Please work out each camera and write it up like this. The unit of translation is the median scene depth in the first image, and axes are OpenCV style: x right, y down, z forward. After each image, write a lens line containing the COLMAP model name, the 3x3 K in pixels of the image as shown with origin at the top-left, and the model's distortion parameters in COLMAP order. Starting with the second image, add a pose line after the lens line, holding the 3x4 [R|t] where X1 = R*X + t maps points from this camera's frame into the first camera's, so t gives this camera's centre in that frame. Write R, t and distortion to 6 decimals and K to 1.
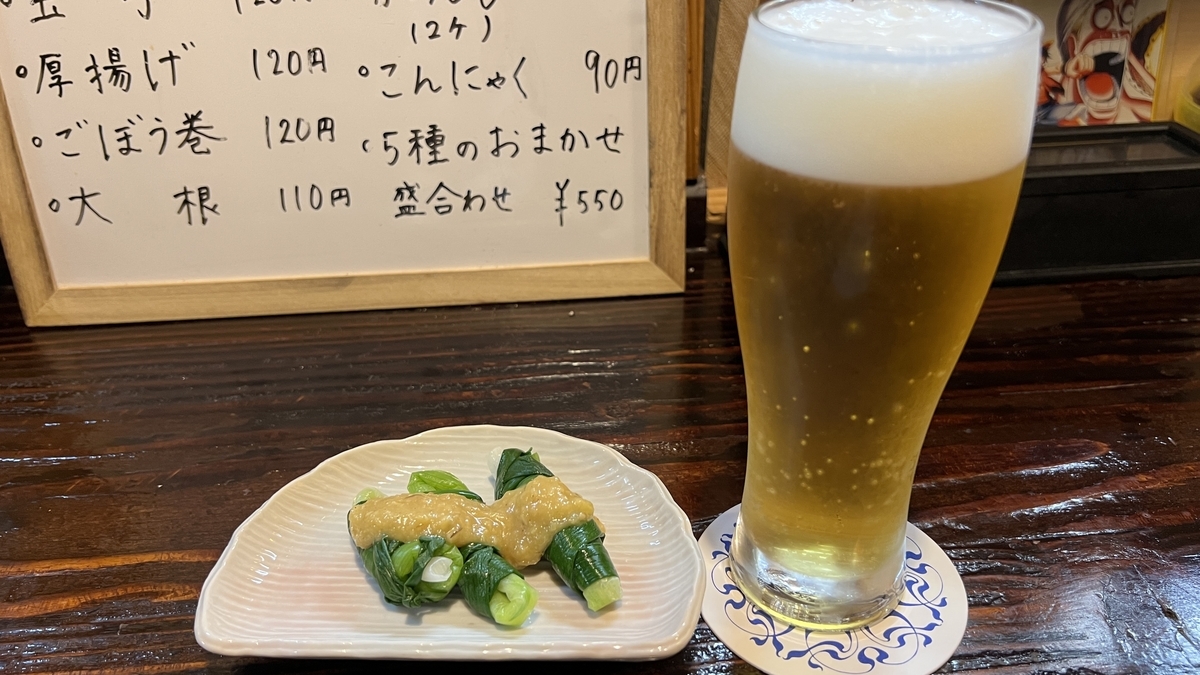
lens RADIAL K [[980.8, 0, 600.0], [0, 980.8, 337.5], [0, 0, 1]] dist [0.010649, 0.000537]
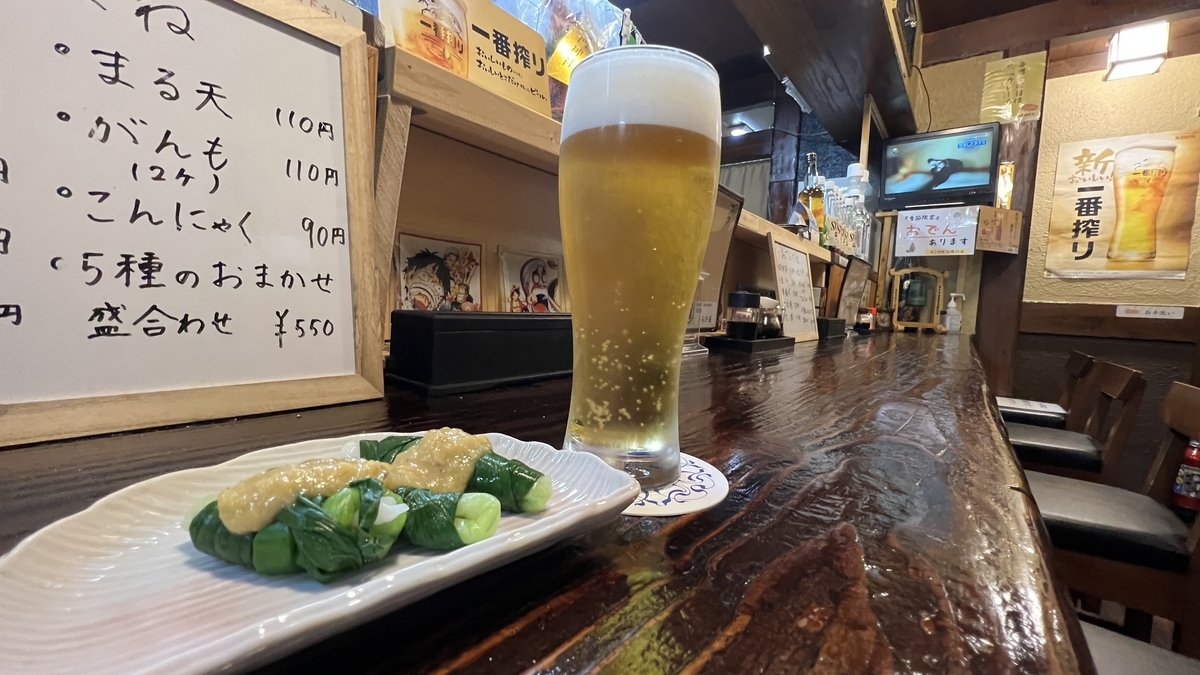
lens RADIAL K [[499.6, 0, 600.0], [0, 499.6, 337.5], [0, 0, 1]] dist [-0.002945, 0.000242]
pose [[0.662046, 0.020944, 0.749171, -0.251616], [0.317021, 0.897951, -0.305257, 0.198973], [-0.679112, 0.439597, 0.587845, 0.369553]]
